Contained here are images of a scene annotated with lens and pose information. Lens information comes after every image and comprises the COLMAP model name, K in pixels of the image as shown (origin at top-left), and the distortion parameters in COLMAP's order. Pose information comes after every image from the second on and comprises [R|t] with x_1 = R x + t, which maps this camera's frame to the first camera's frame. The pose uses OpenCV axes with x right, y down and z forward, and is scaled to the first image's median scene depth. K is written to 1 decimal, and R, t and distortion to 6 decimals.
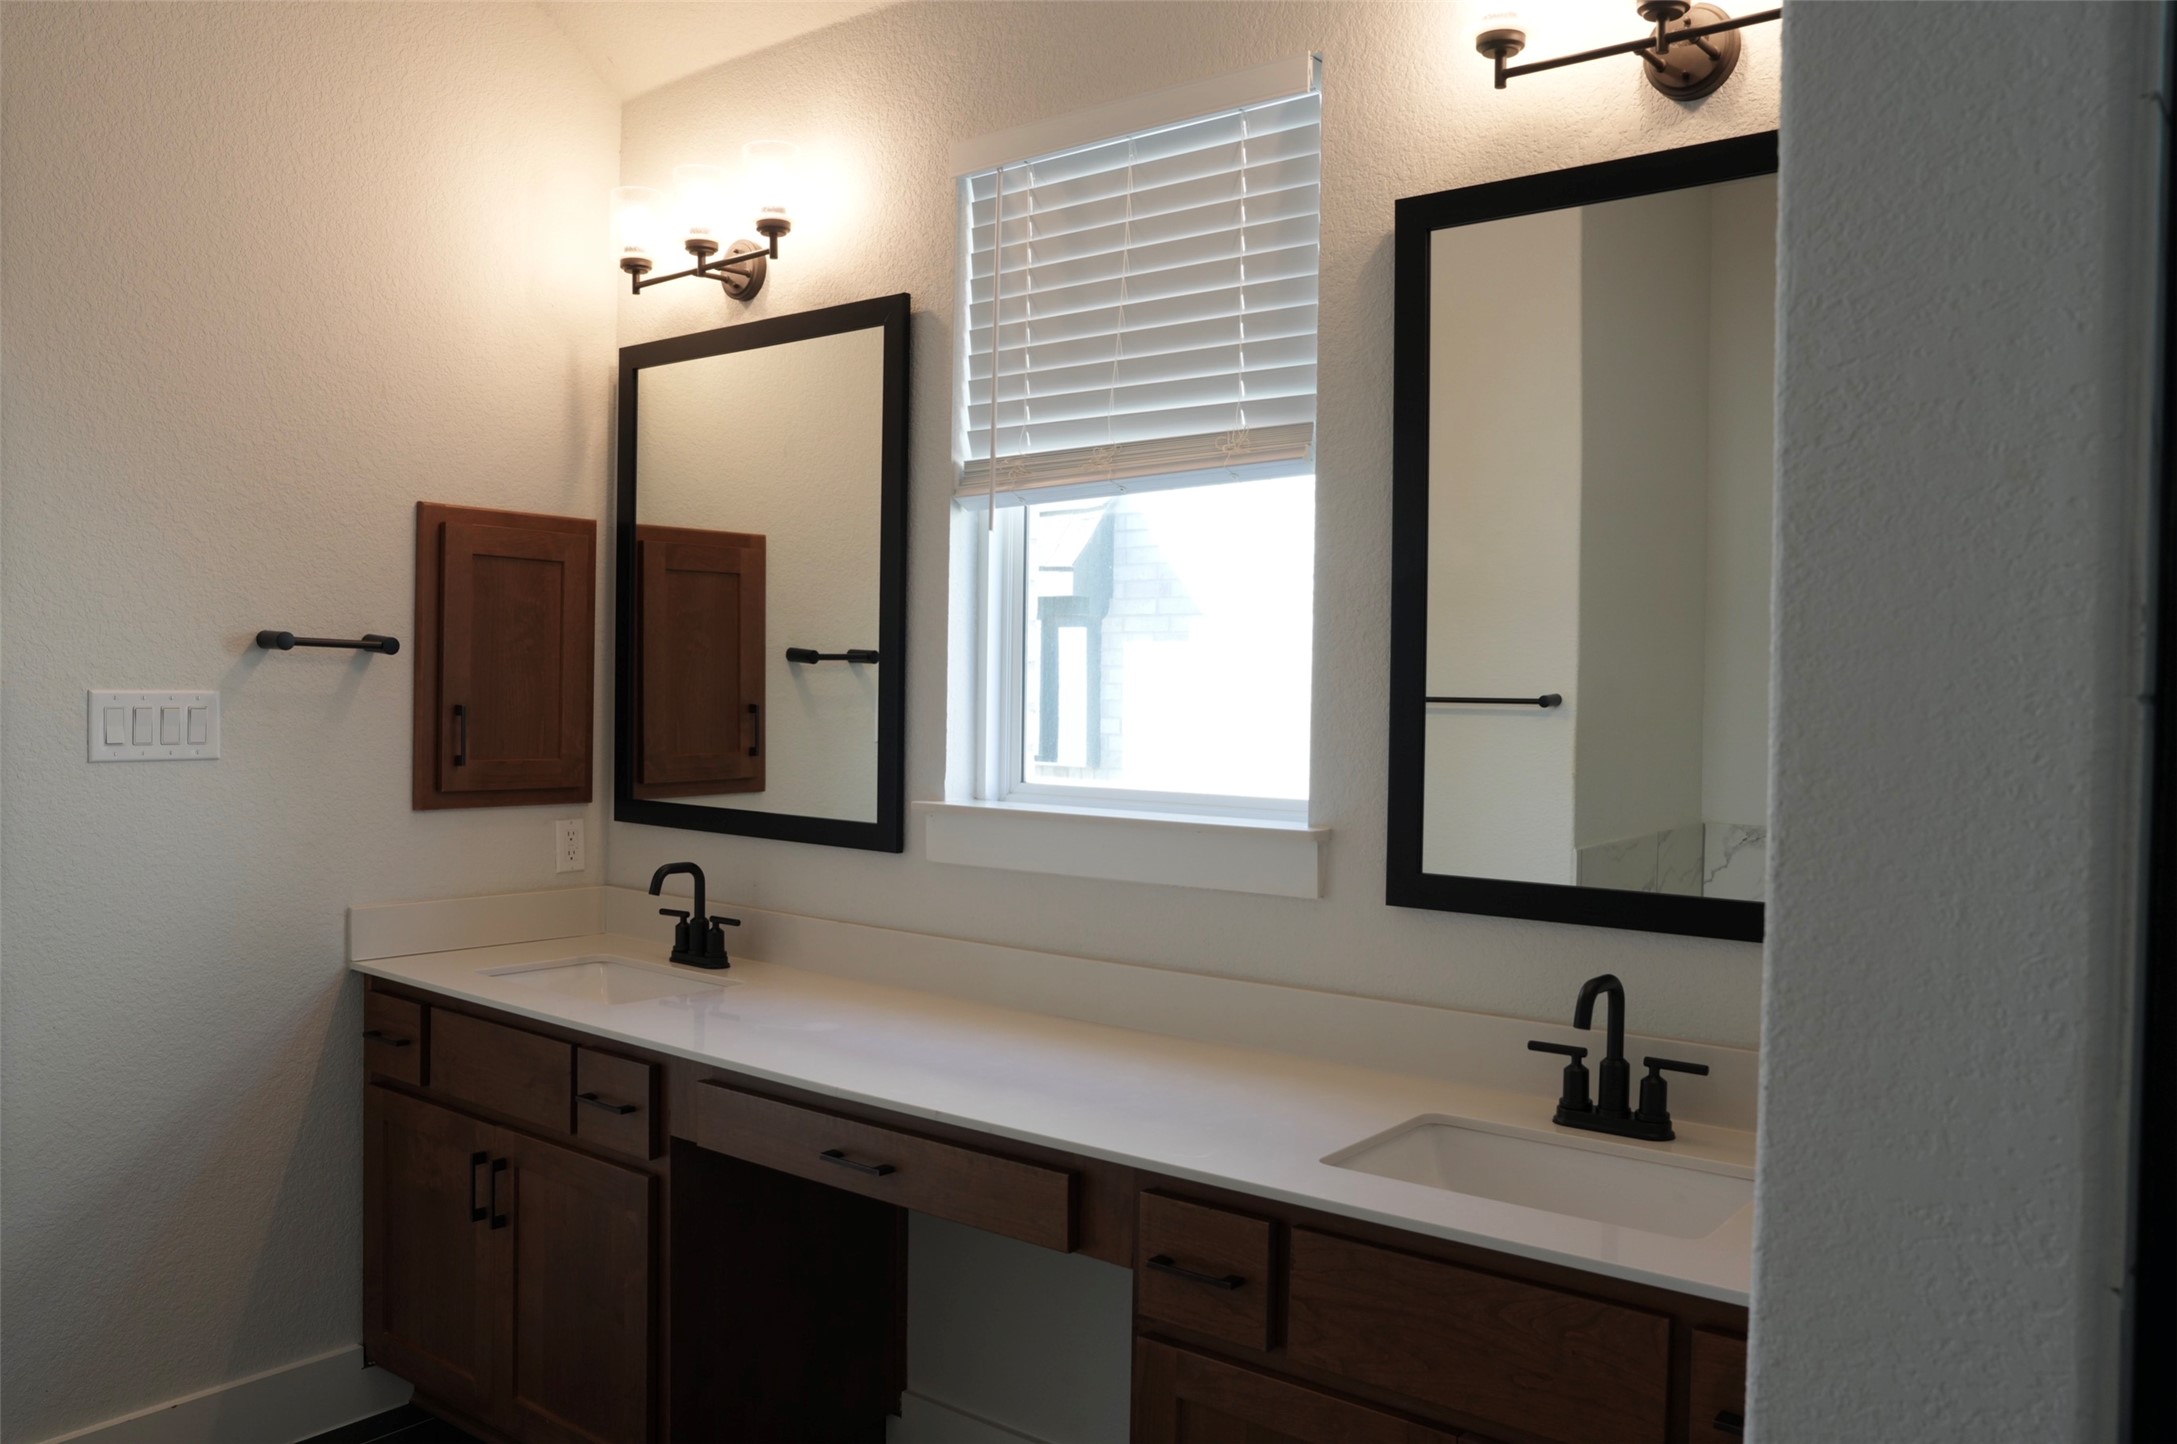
lens RADIAL K [[1535.3, 0, 1065.4], [0, 1535.3, 676.6], [0, 0, 1]] dist [-0.028338, 0.012804]
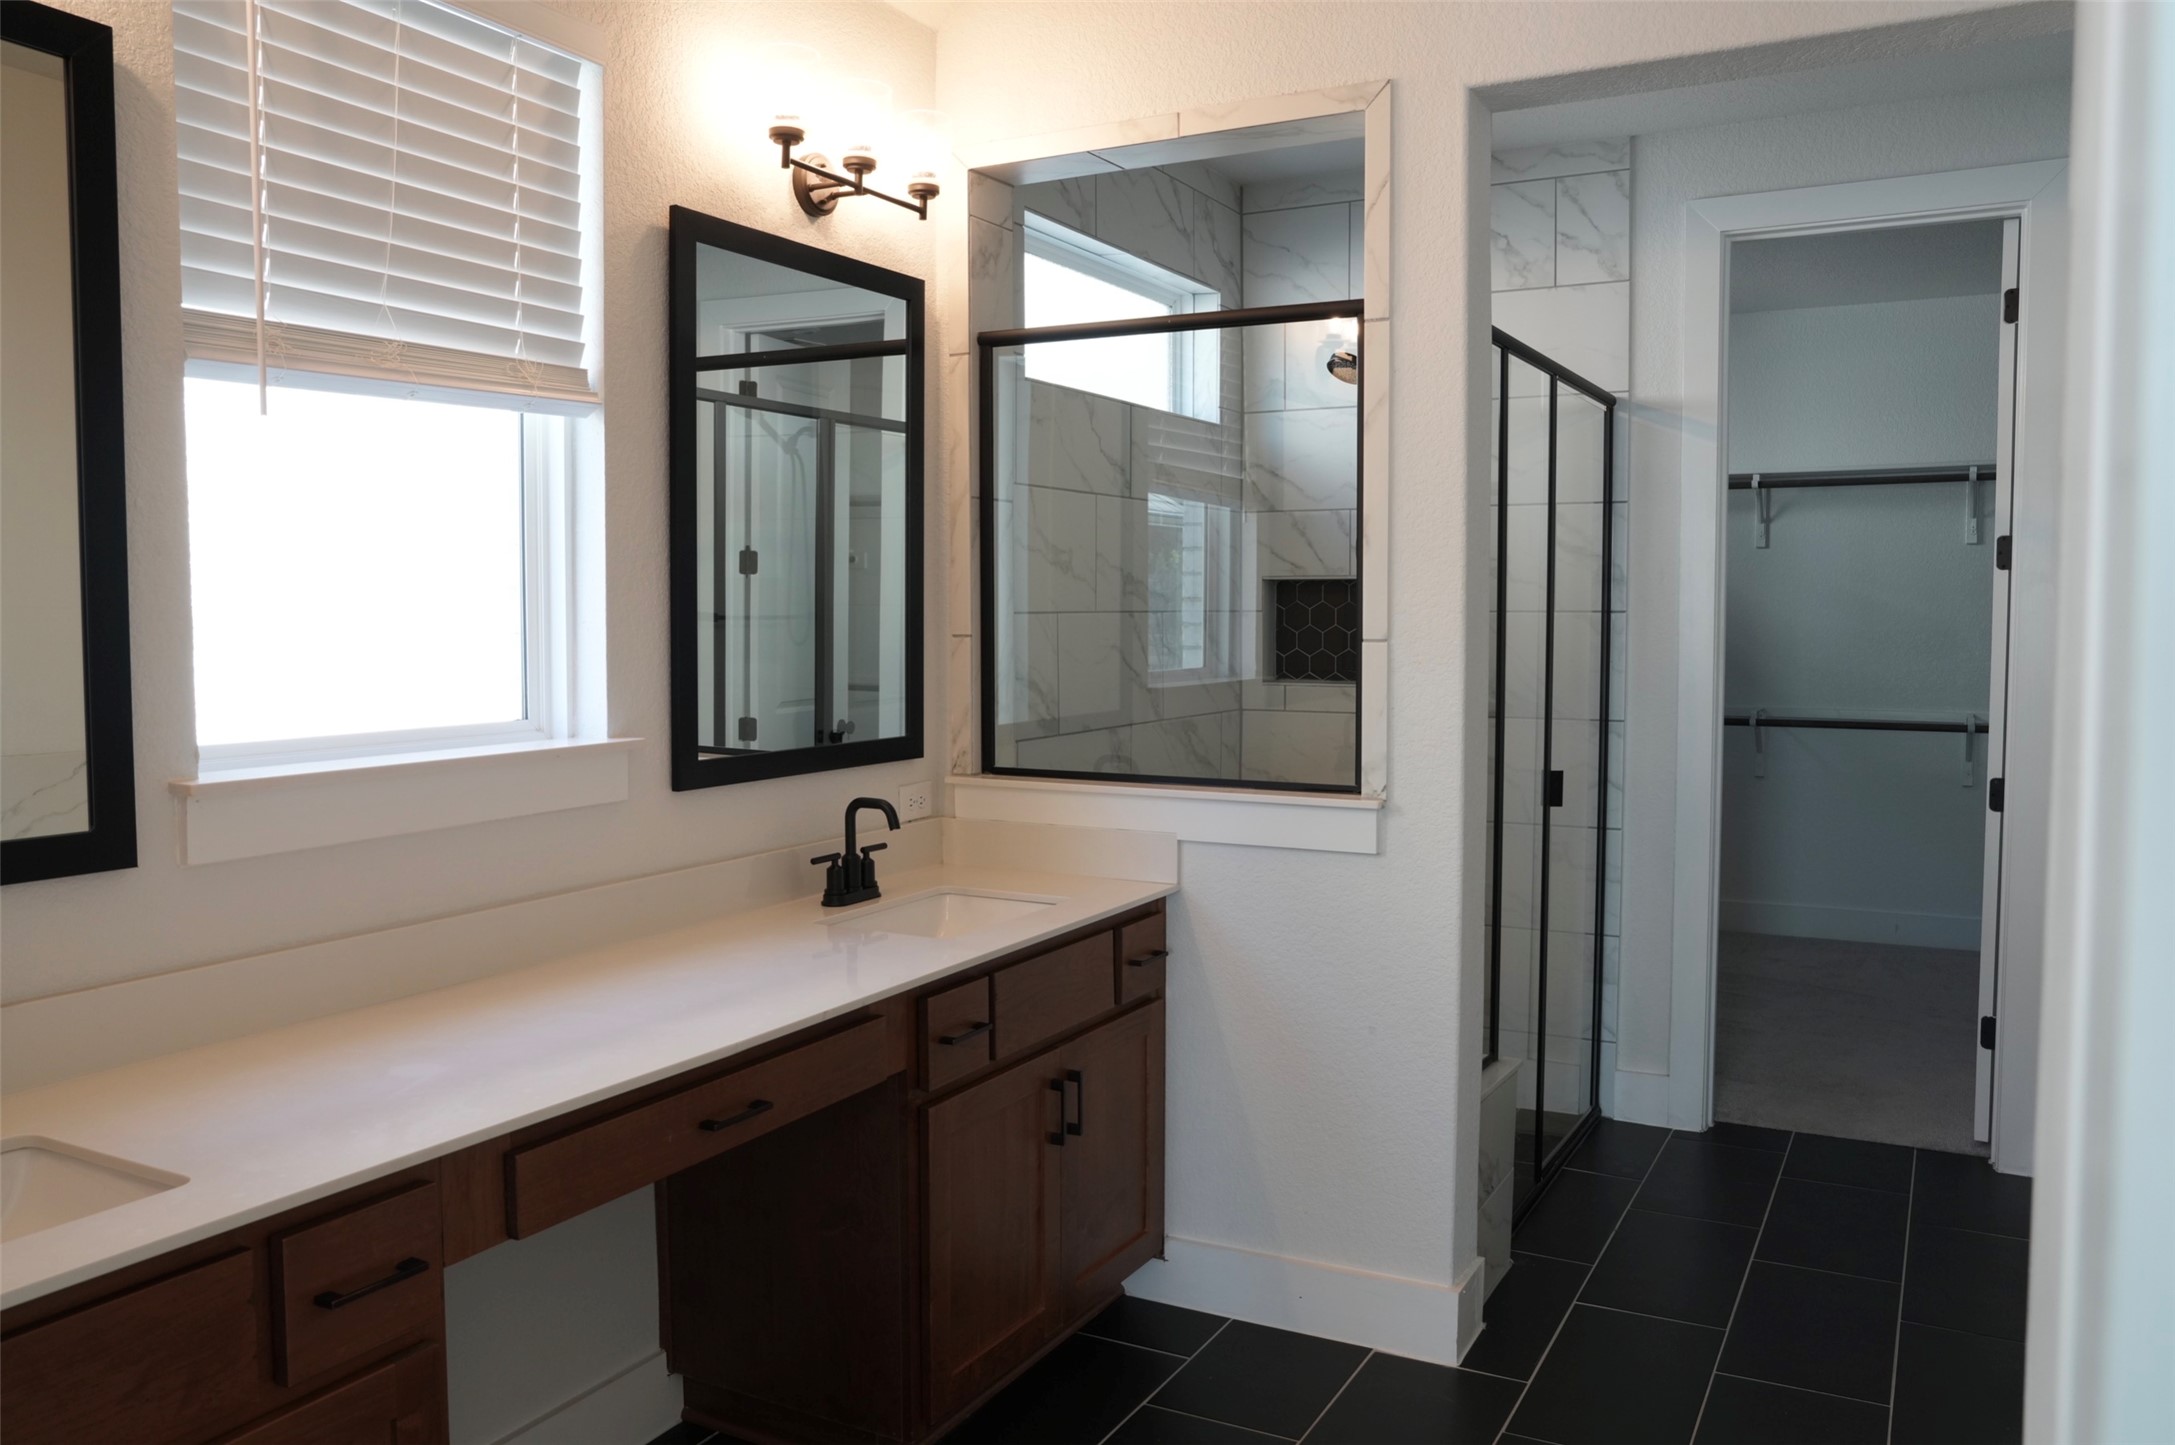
lens RADIAL K [[1723.1, 0, 1067.9], [0, 1723.1, 709.3], [0, 0, 1]] dist [-0.035259, 0.041879]
pose [[-0.151270, -0.066471, 0.986255, -1.072505], [-0.001259, 0.997749, 0.067052, -0.007591], [-0.988492, 0.008902, -0.151013, 0.820150]]
